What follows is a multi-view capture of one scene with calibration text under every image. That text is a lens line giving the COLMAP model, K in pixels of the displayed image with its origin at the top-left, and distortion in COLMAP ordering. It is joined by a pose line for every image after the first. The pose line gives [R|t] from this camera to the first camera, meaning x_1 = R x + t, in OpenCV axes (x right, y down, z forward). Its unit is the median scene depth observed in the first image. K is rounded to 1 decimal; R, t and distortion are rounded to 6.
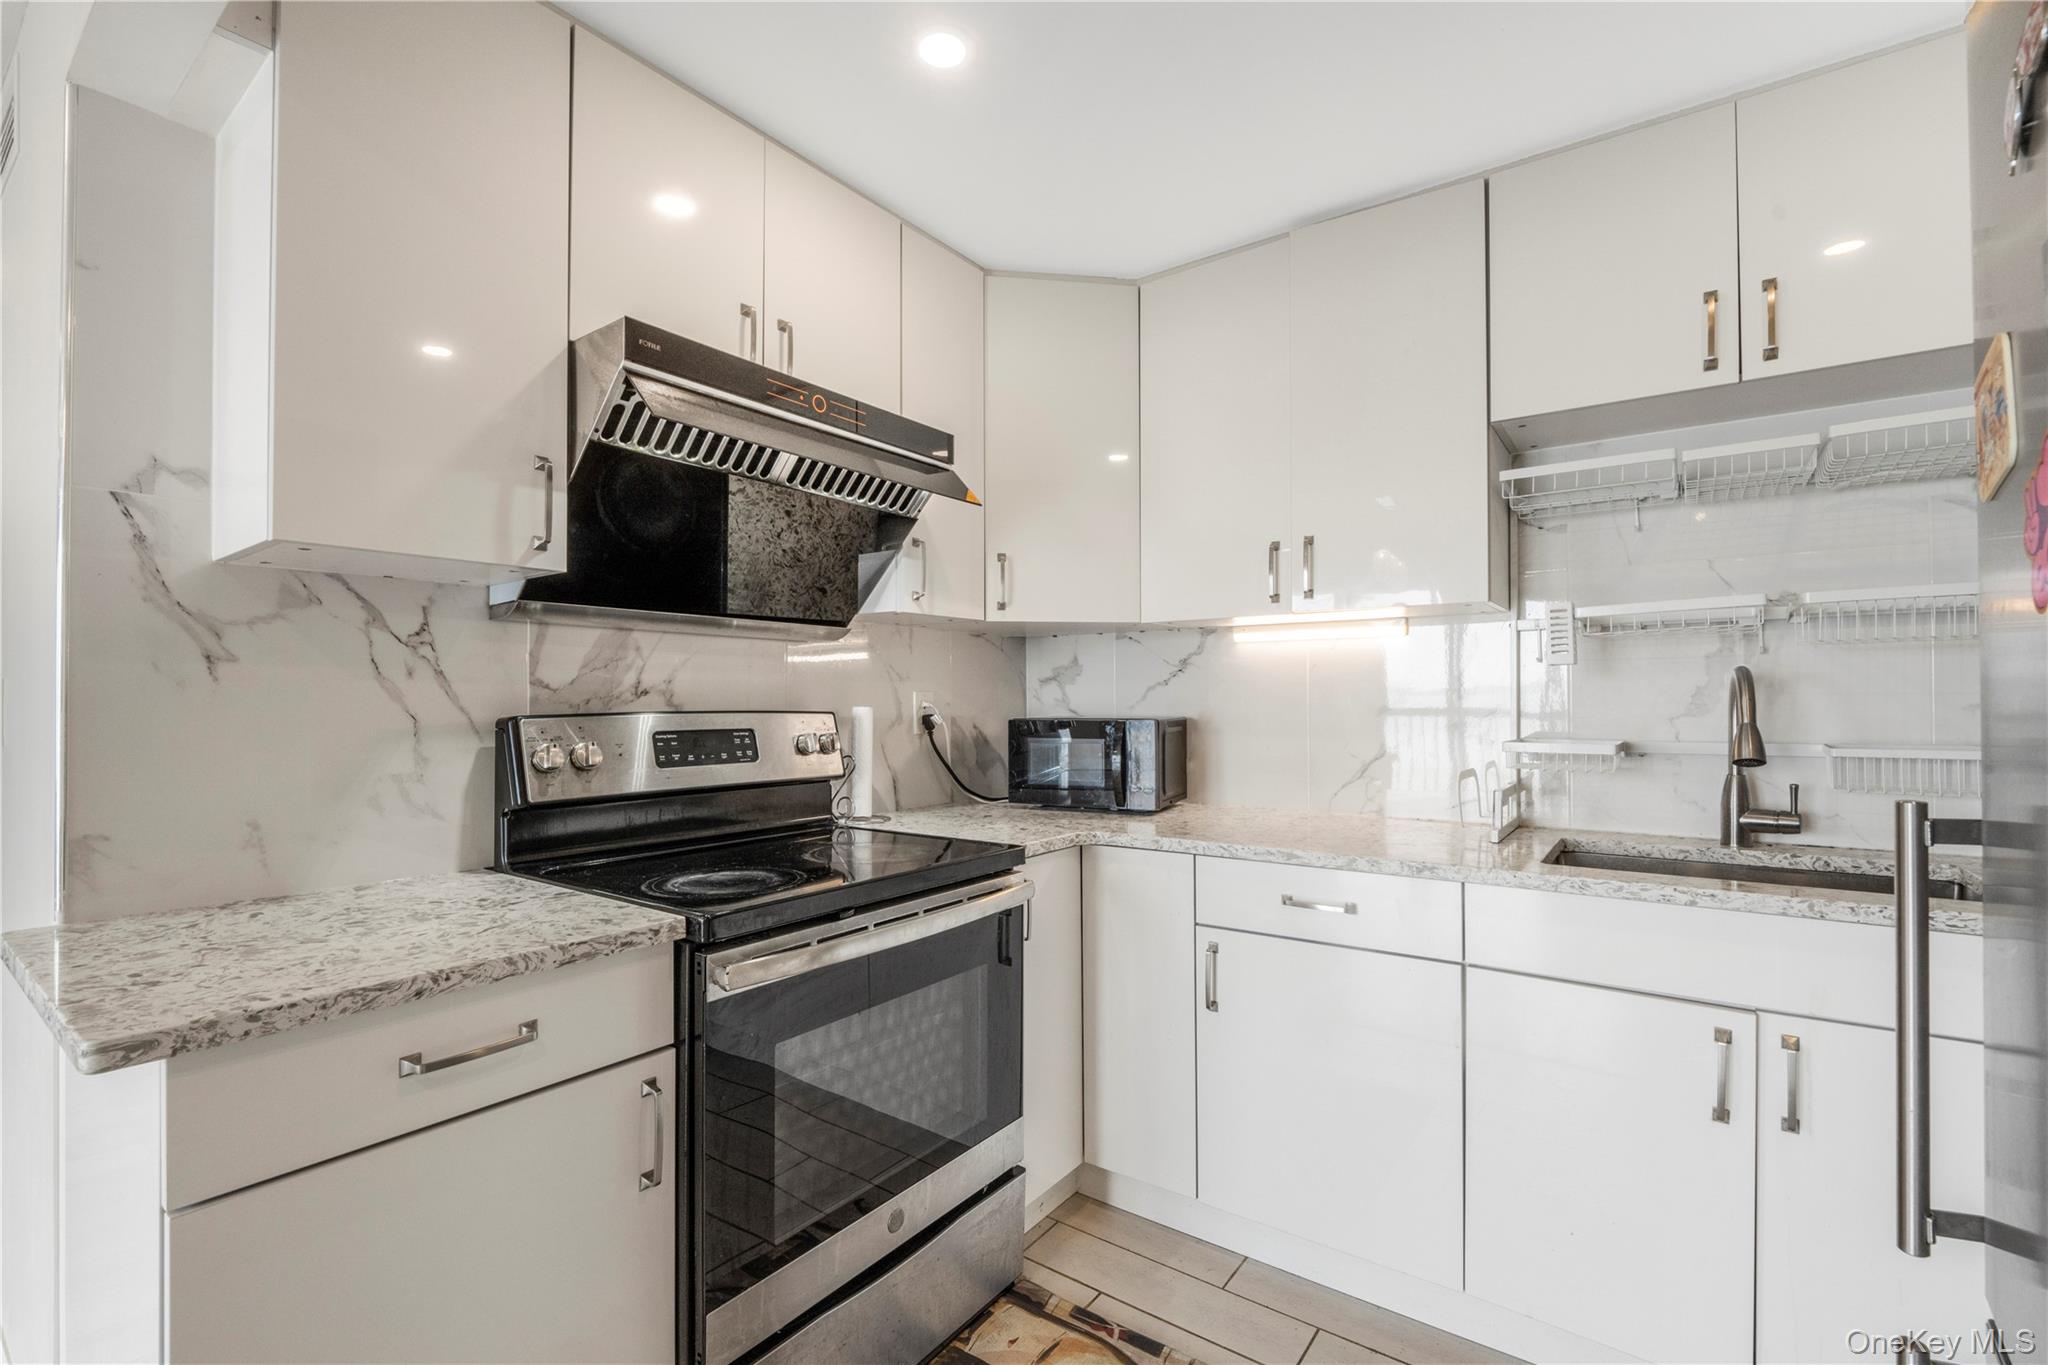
lens RADIAL K [[872.0, 0, 1022.9], [0, 872.0, 699.9], [0, 0, 1]] dist [-0.001719, -0.010479]
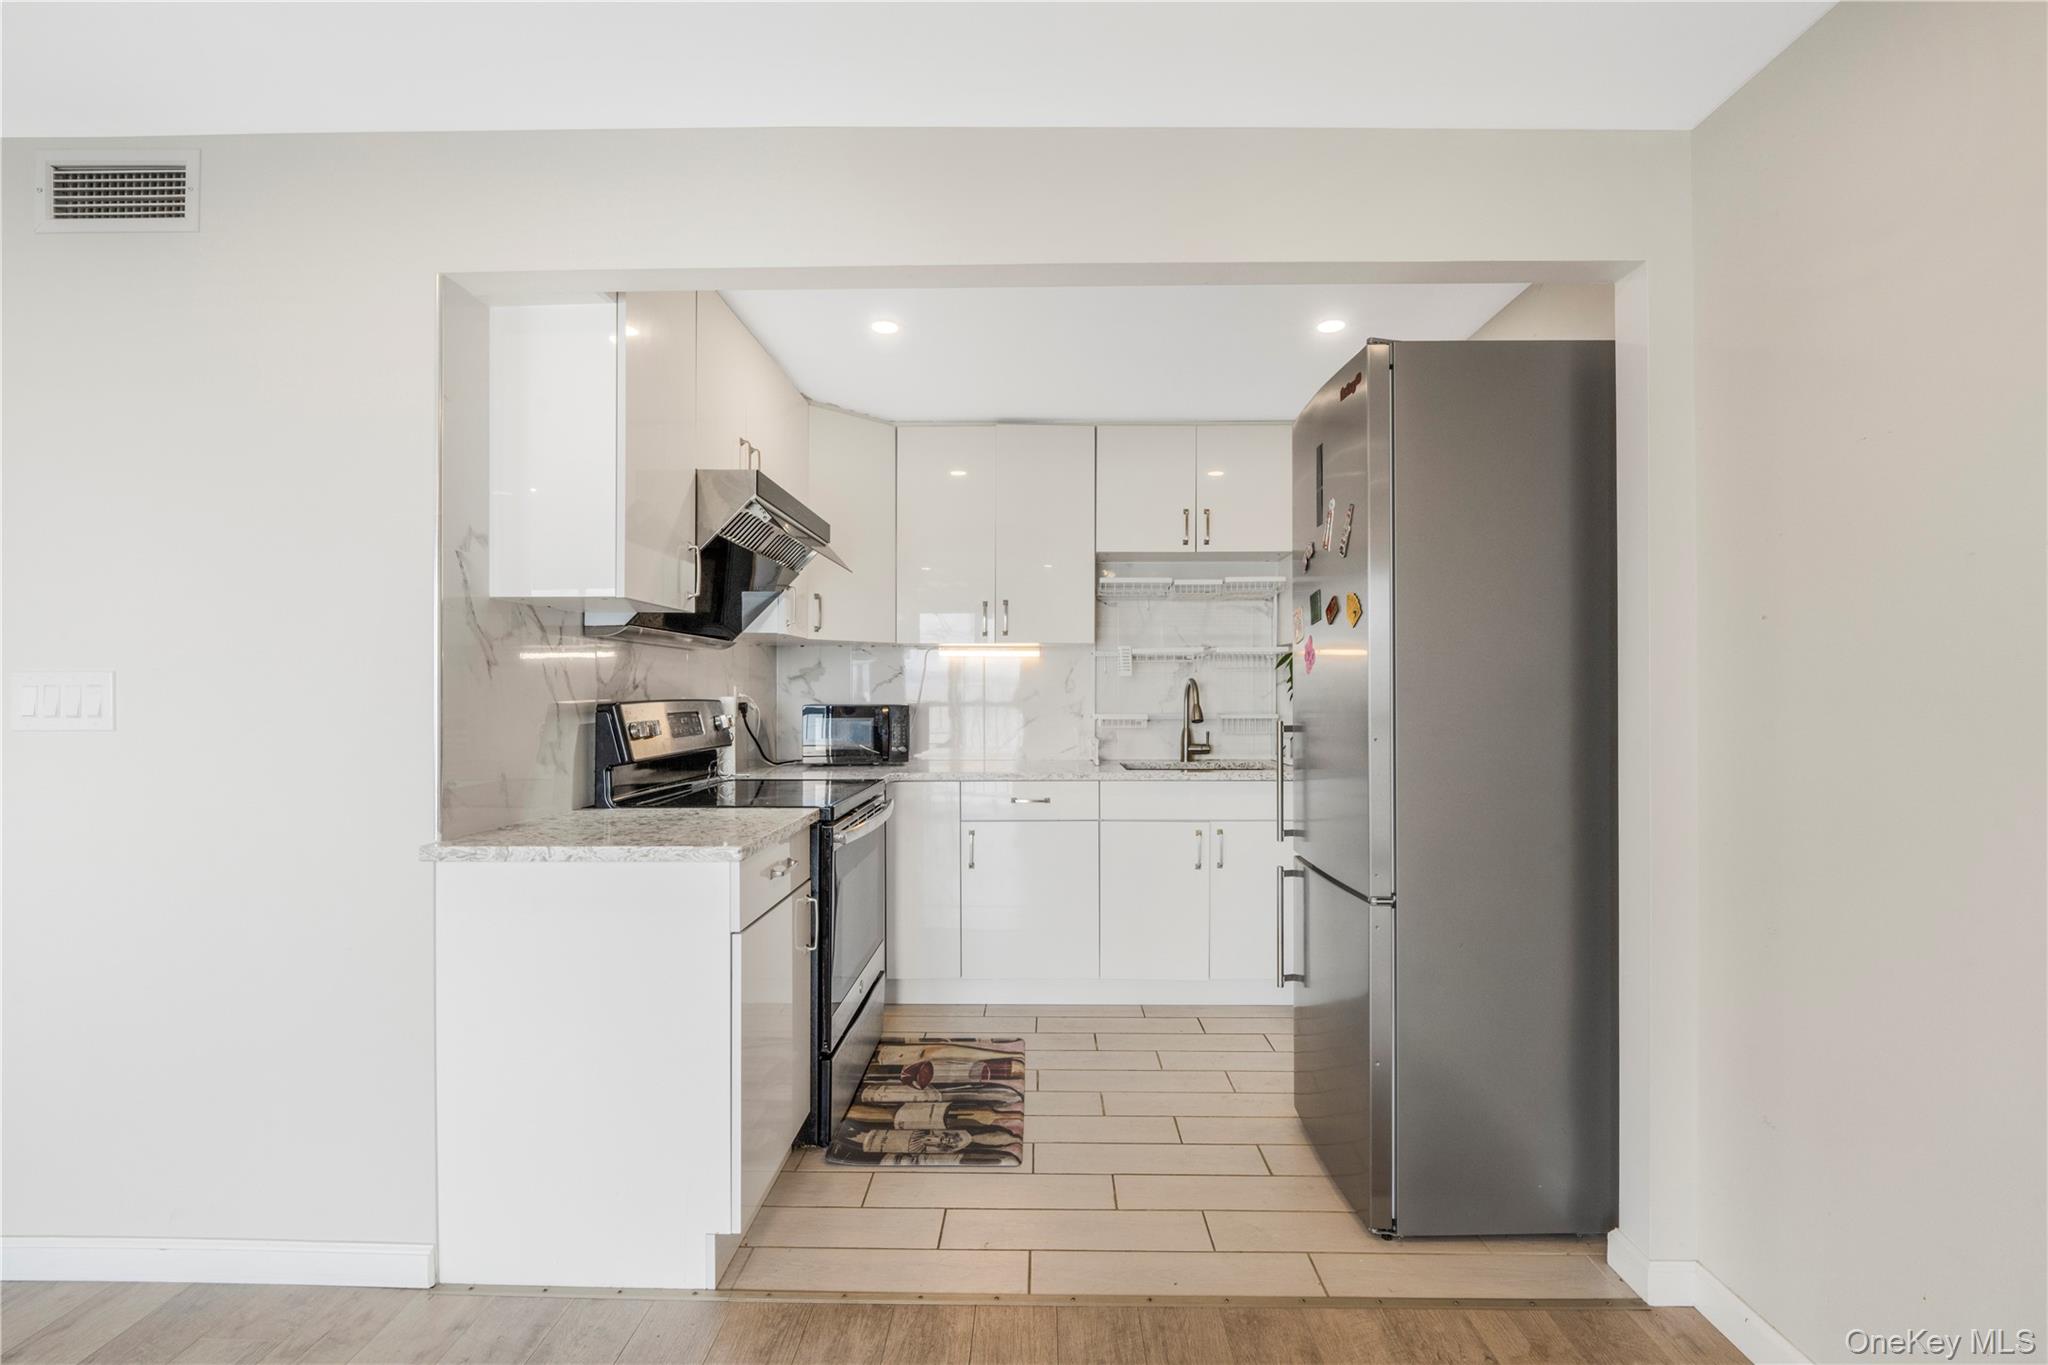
lens RADIAL K [[872.0, 0, 1022.9], [0, 872.0, 699.9], [0, 0, 1]] dist [-0.001719, -0.010479]
pose [[0.816544, -0.001766, 0.577280, -0.786347], [-0.003210, 0.999966, 0.007600, 0.000639], [-0.577274, -0.008059, 0.816511, -0.553681]]
